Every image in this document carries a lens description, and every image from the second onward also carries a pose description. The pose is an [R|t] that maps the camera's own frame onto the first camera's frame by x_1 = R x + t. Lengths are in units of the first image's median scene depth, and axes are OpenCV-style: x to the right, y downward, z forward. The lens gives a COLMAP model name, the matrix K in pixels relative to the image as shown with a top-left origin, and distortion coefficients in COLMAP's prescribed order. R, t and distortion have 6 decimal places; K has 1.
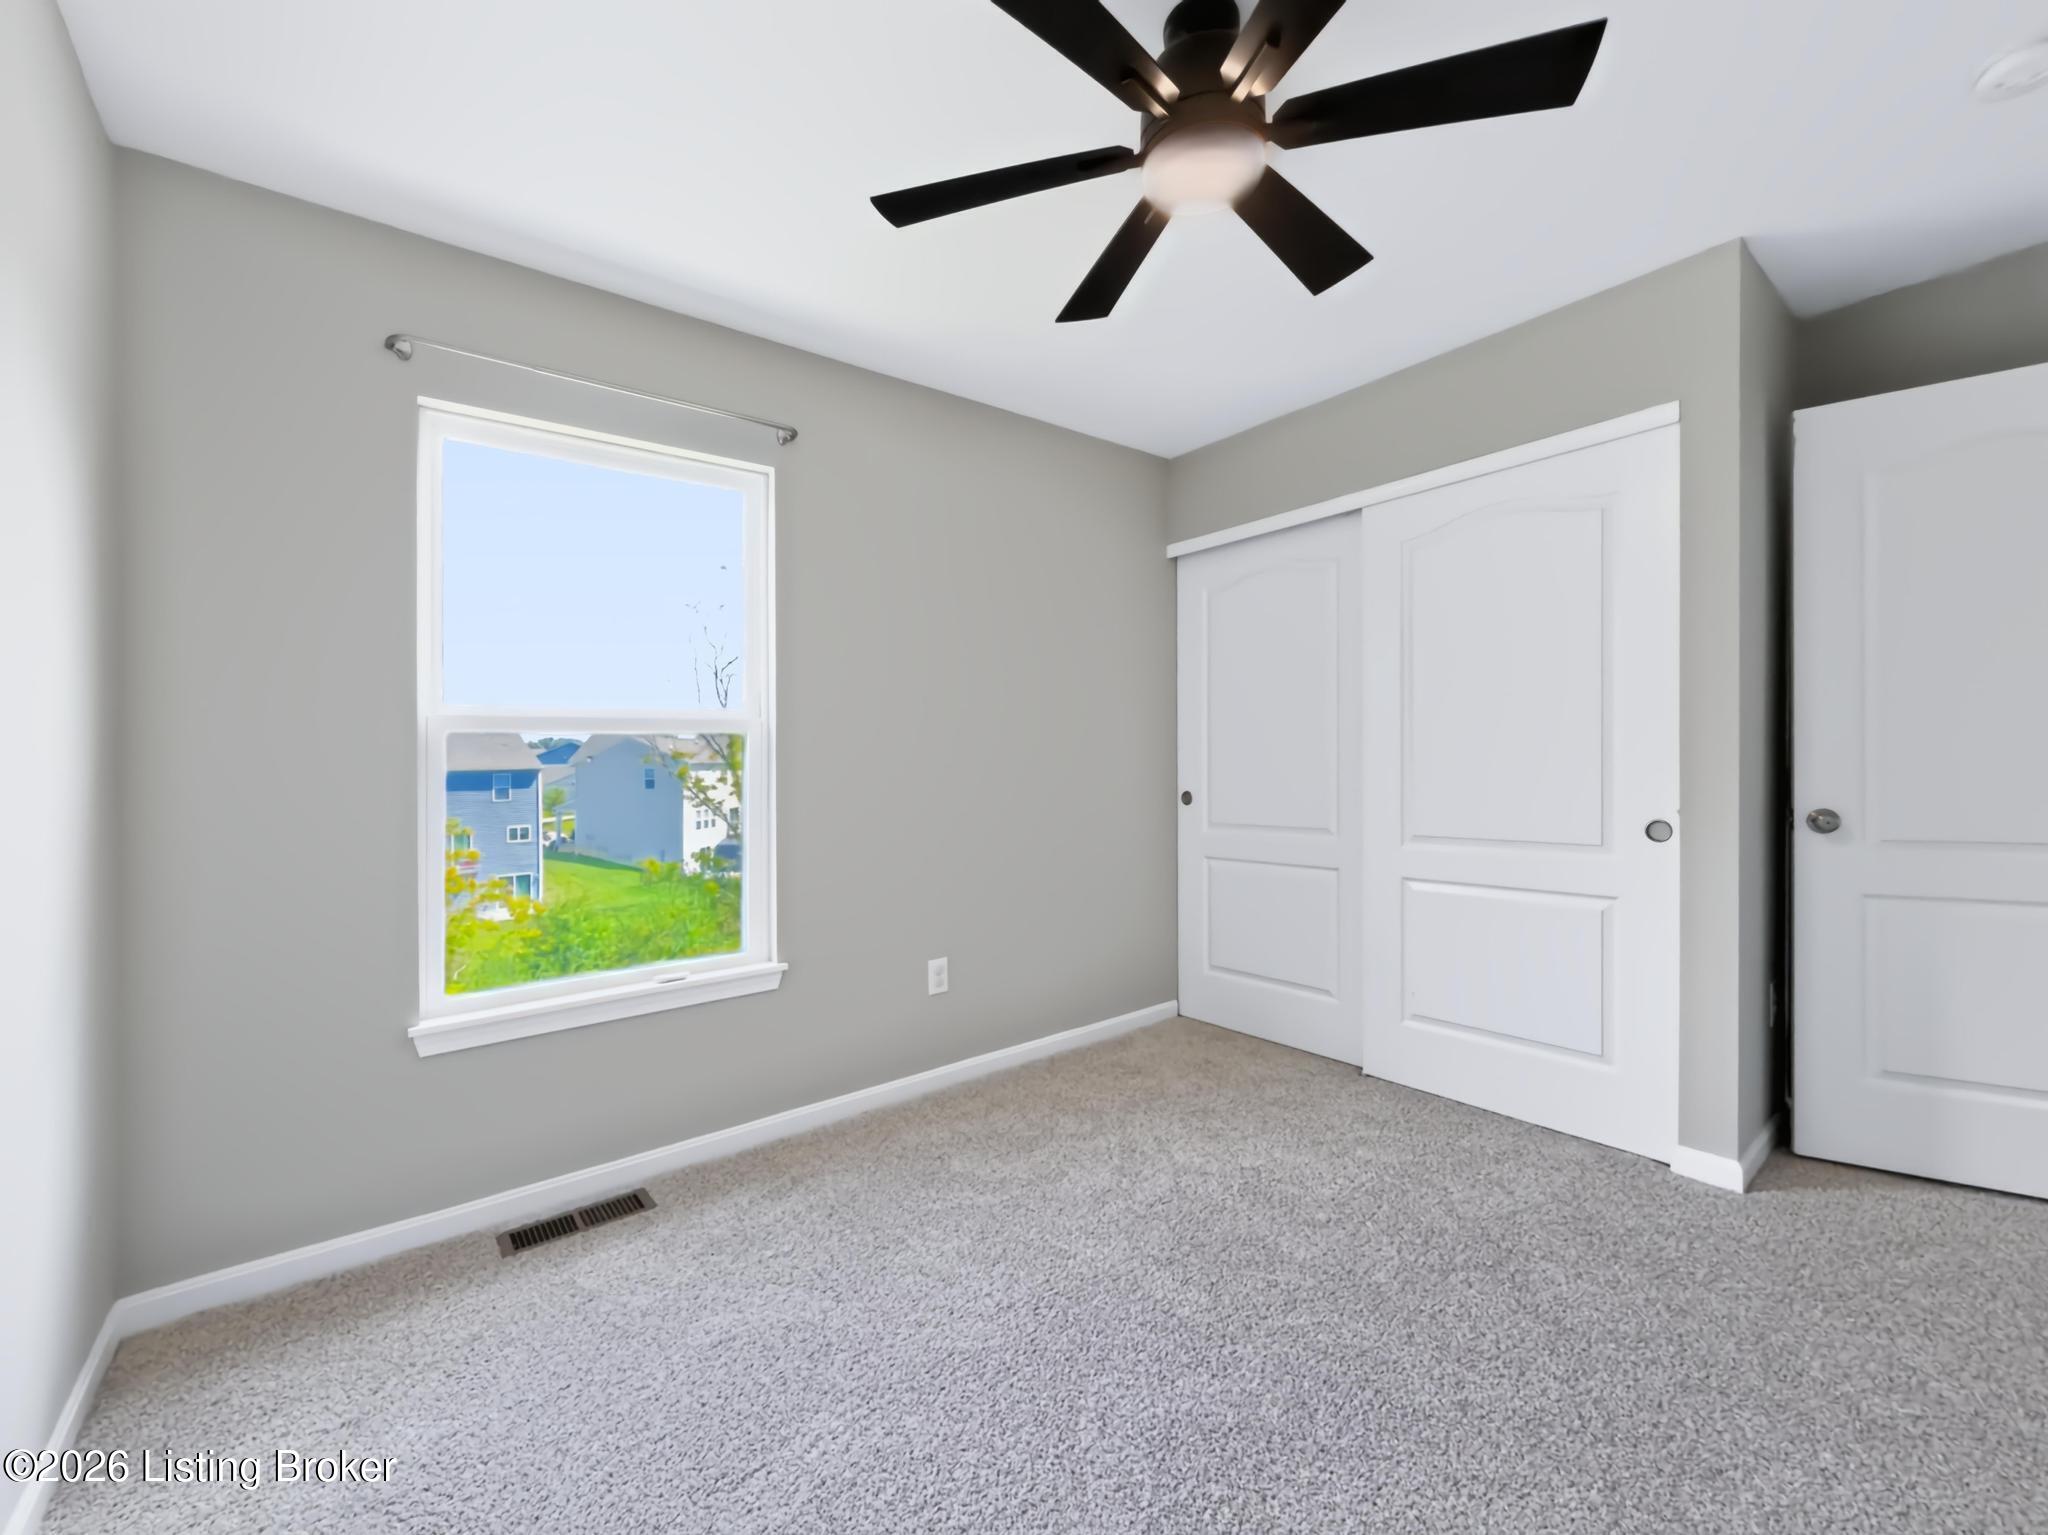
lens RADIAL K [[832.0, 0, 1012.4], [0, 832.0, 784.2], [0, 0, 1]] dist [0.004259, 0.000649]
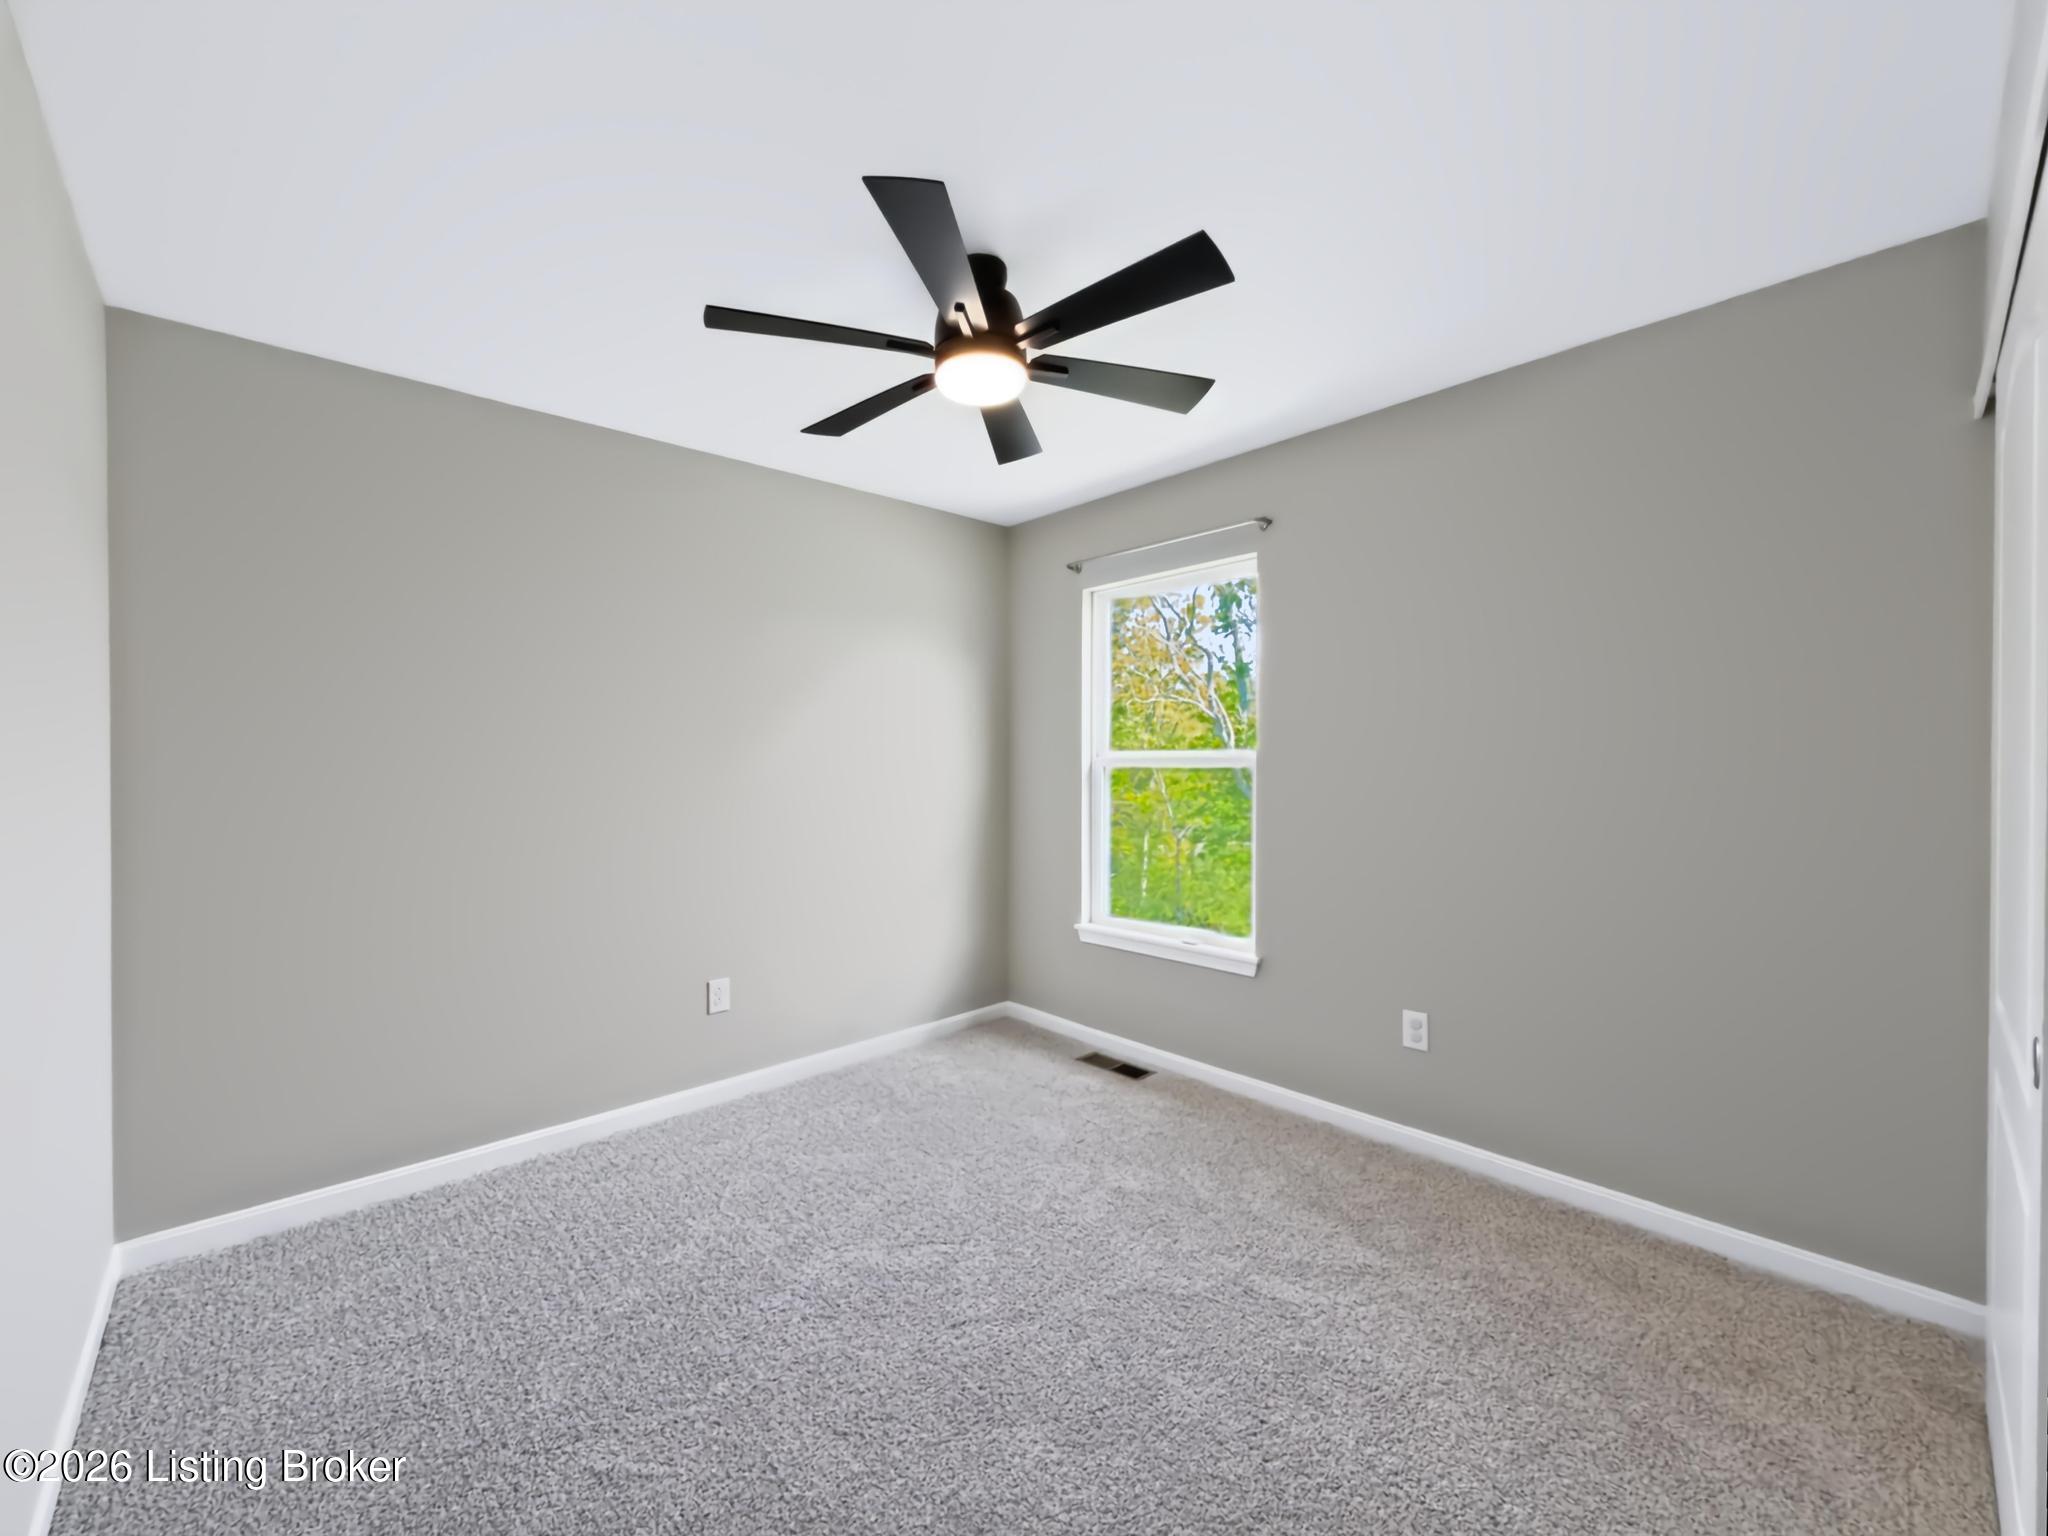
lens RADIAL K [[832.0, 0, 1025.5], [0, 832.0, 764.2], [0, 0, 1]] dist [0.004259, 0.000649]
pose [[0.077118, 0.018902, -0.996843, 1.090479], [-0.016267, 0.999711, 0.017698, -0.101548], [0.996889, 0.014851, 0.077403, 0.675914]]
